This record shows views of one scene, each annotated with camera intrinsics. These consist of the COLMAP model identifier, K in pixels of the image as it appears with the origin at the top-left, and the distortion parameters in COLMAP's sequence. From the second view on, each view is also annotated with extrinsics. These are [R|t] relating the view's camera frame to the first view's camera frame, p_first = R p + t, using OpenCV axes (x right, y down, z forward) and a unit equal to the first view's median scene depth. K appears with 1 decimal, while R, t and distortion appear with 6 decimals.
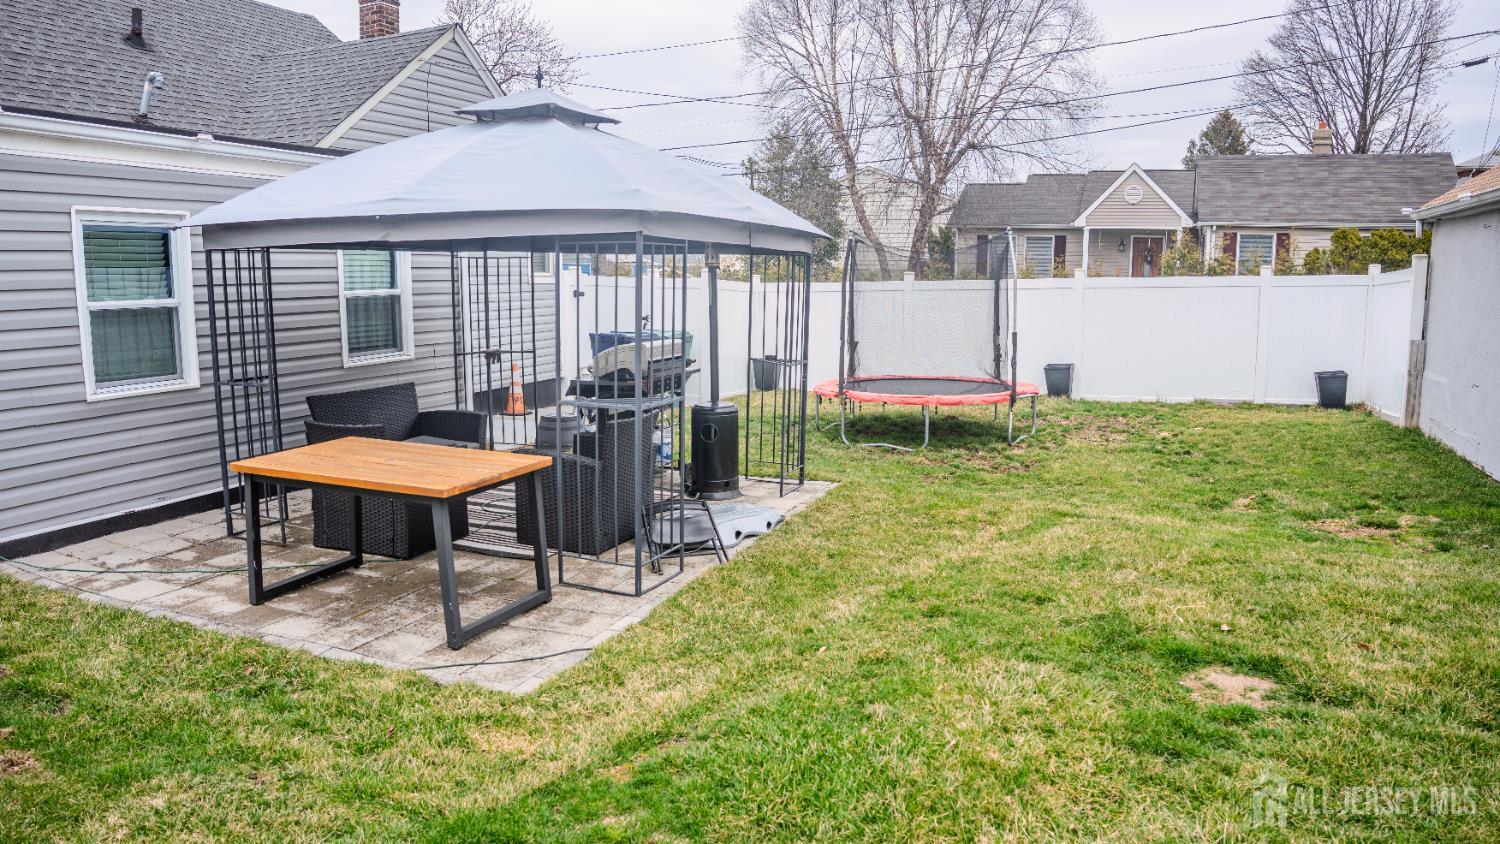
lens RADIAL K [[977.7, 0, 762.1], [0, 977.7, 426.2], [0, 0, 1]] dist [-0.136090, 0.041674]
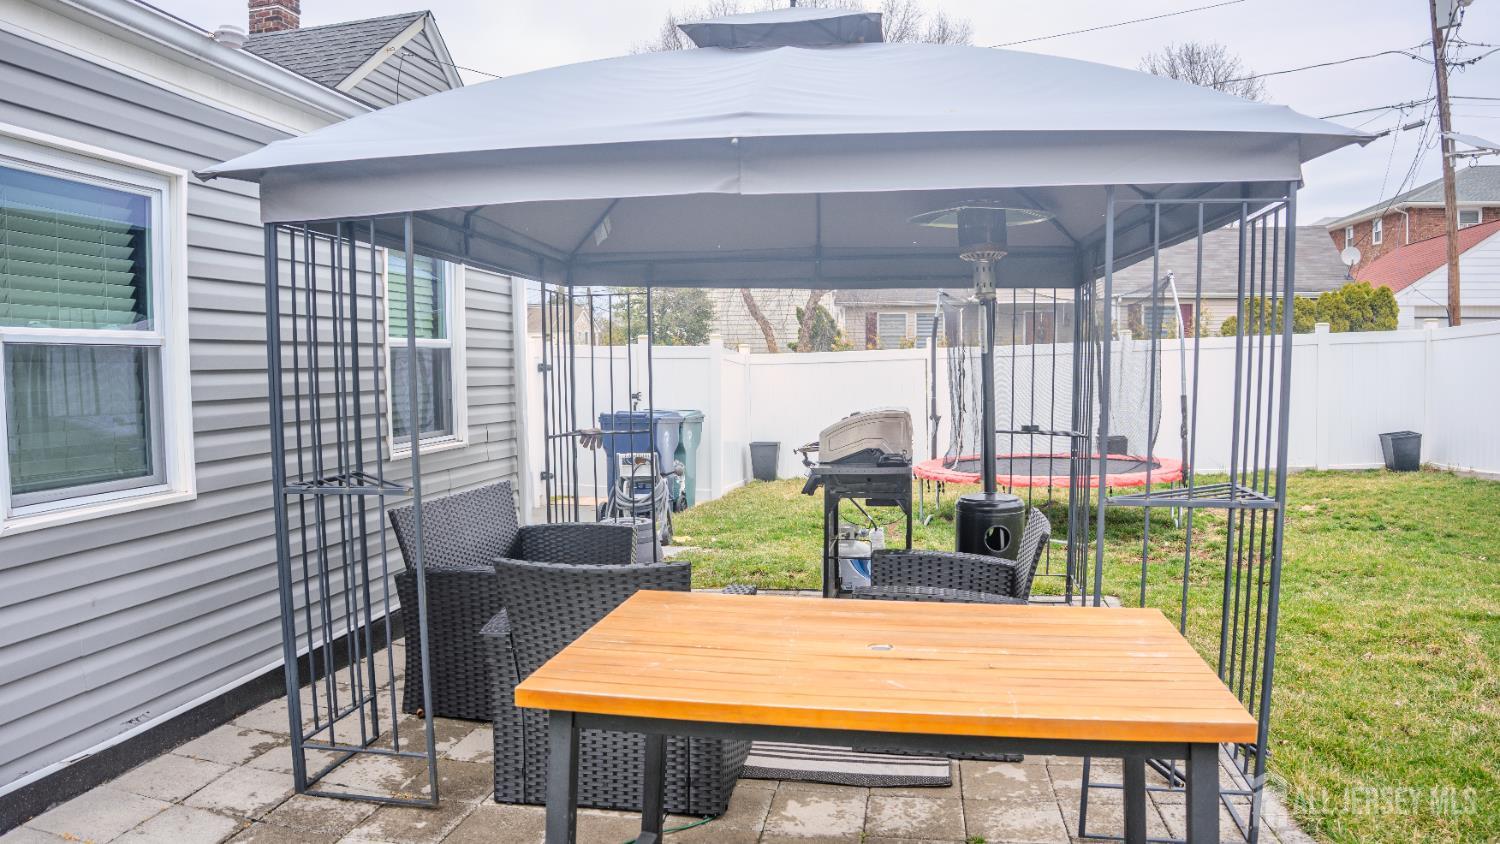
lens RADIAL K [[977.7, 0, 762.0], [0, 977.7, 419.0], [0, 0, 1]] dist [-0.136090, 0.041674]
pose [[0.978303, -0.024544, 0.205722, -0.301689], [0.045045, 0.994403, -0.095569, -0.016531], [-0.202225, 0.102762, 0.973933, 0.316179]]
